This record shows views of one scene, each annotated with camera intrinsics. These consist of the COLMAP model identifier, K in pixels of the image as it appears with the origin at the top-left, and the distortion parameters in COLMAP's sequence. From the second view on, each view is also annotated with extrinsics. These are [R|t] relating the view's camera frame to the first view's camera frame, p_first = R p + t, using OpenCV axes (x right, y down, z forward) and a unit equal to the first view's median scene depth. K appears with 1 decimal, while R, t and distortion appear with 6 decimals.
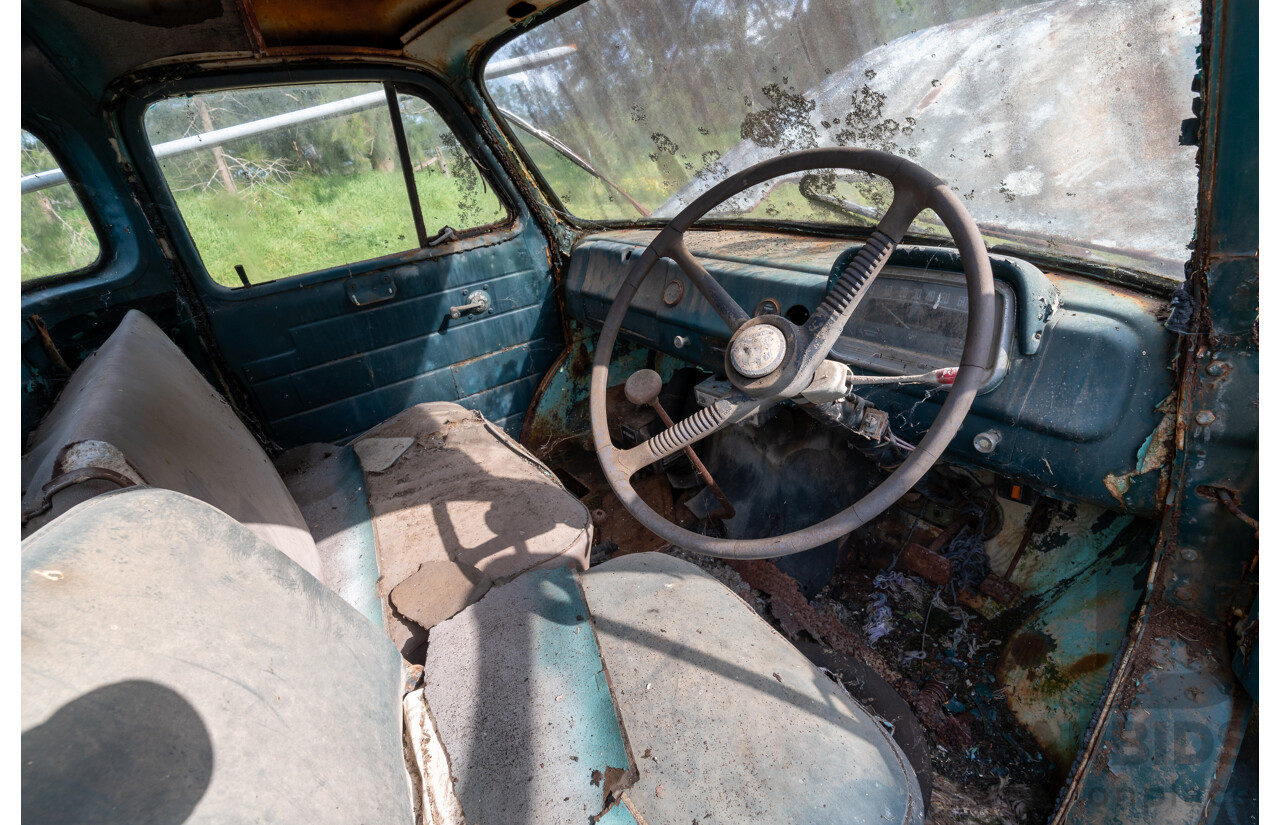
lens RADIAL K [[547.2, 0, 634.6], [0, 547.2, 409.9], [0, 0, 1]] dist [-0.009732, 0.003709]
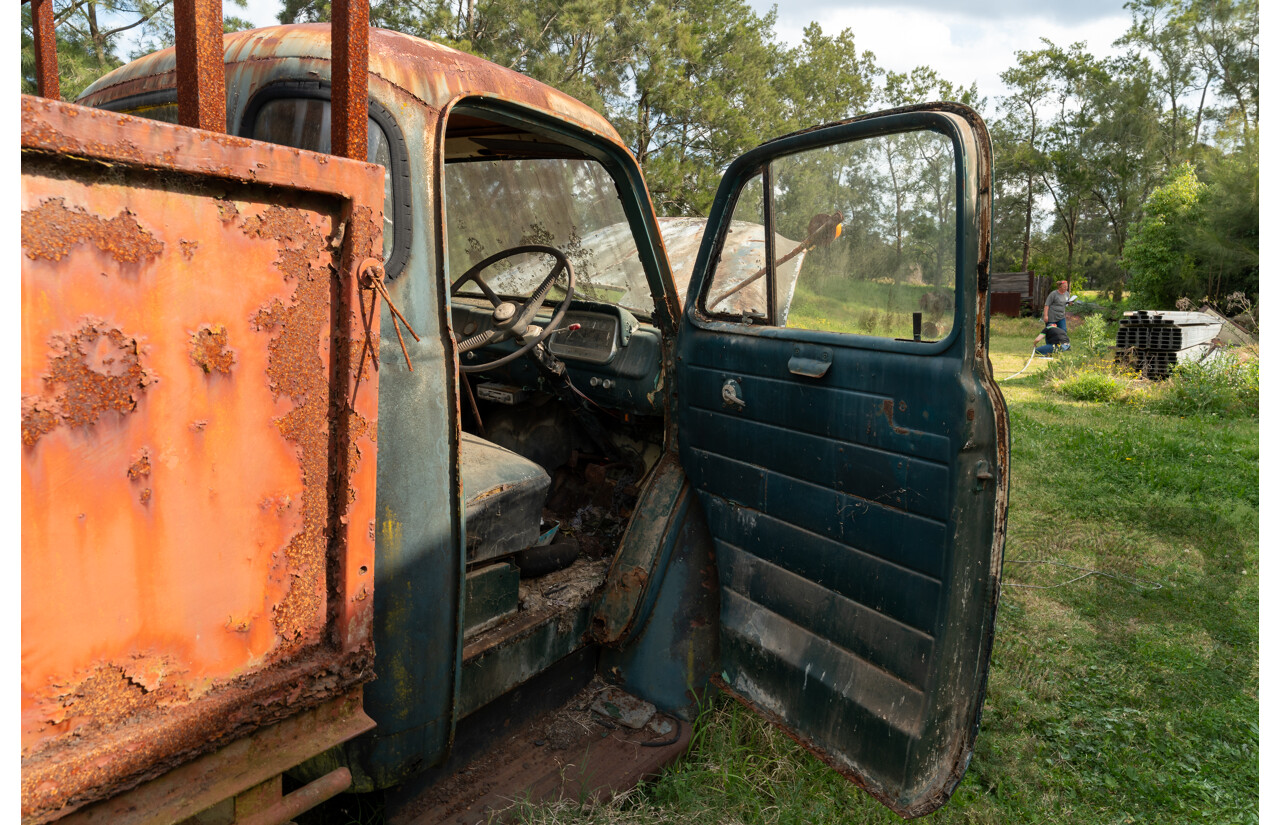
lens RADIAL K [[716.2, 0, 640.0], [0, 716.2, 412.5], [0, 0, 1]] dist [0.000240, 0.000403]
pose [[0.944024, 0.141310, 0.298079, -0.055337], [-0.049909, 0.954384, -0.294382, 0.685702], [-0.326081, 0.263027, 0.908013, -1.111455]]
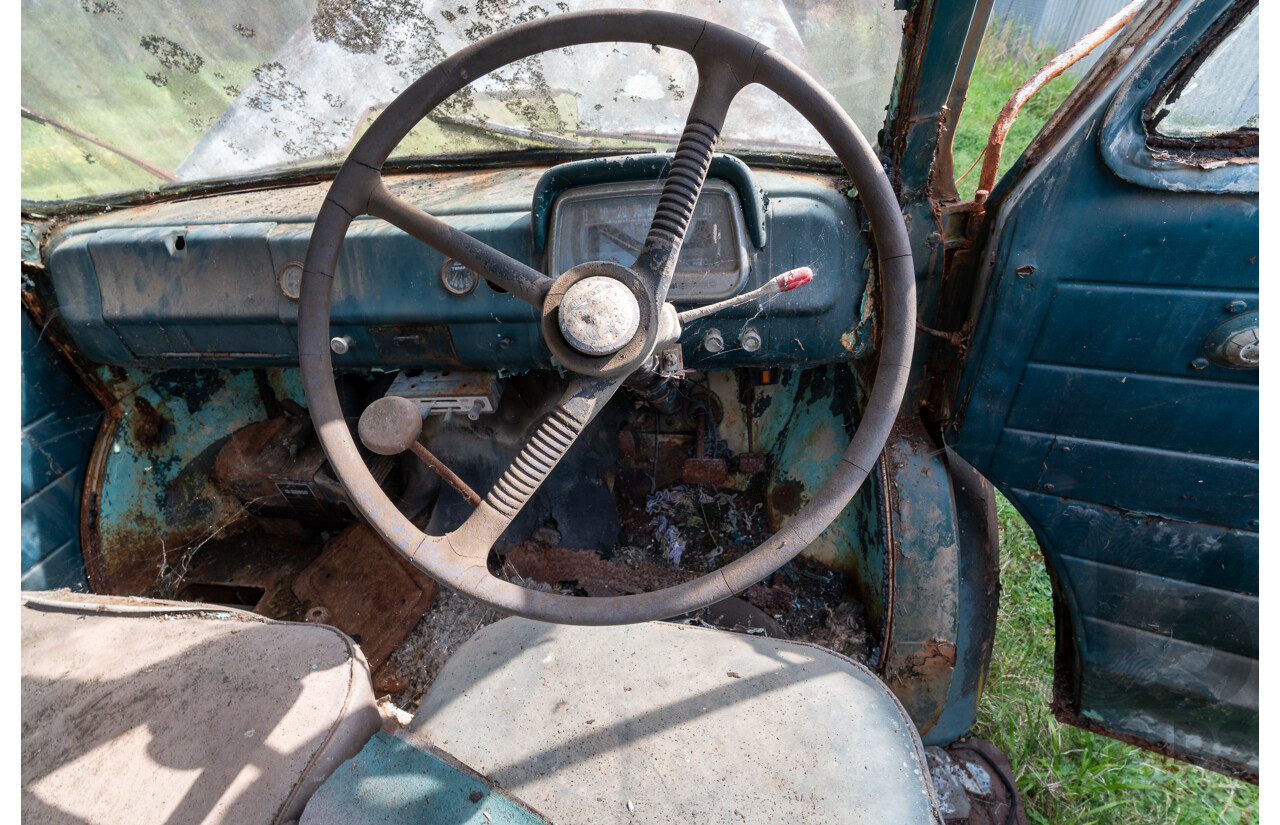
lens RADIAL K [[547.2, 0, 634.6], [0, 547.2, 409.9], [0, 0, 1]] dist [-0.009732, 0.003709]
pose [[0.706350, -0.382810, 0.595421, -0.113744], [0.332969, 0.921968, 0.197753, -0.065595], [-0.624661, 0.058575, 0.778696, 0.234072]]
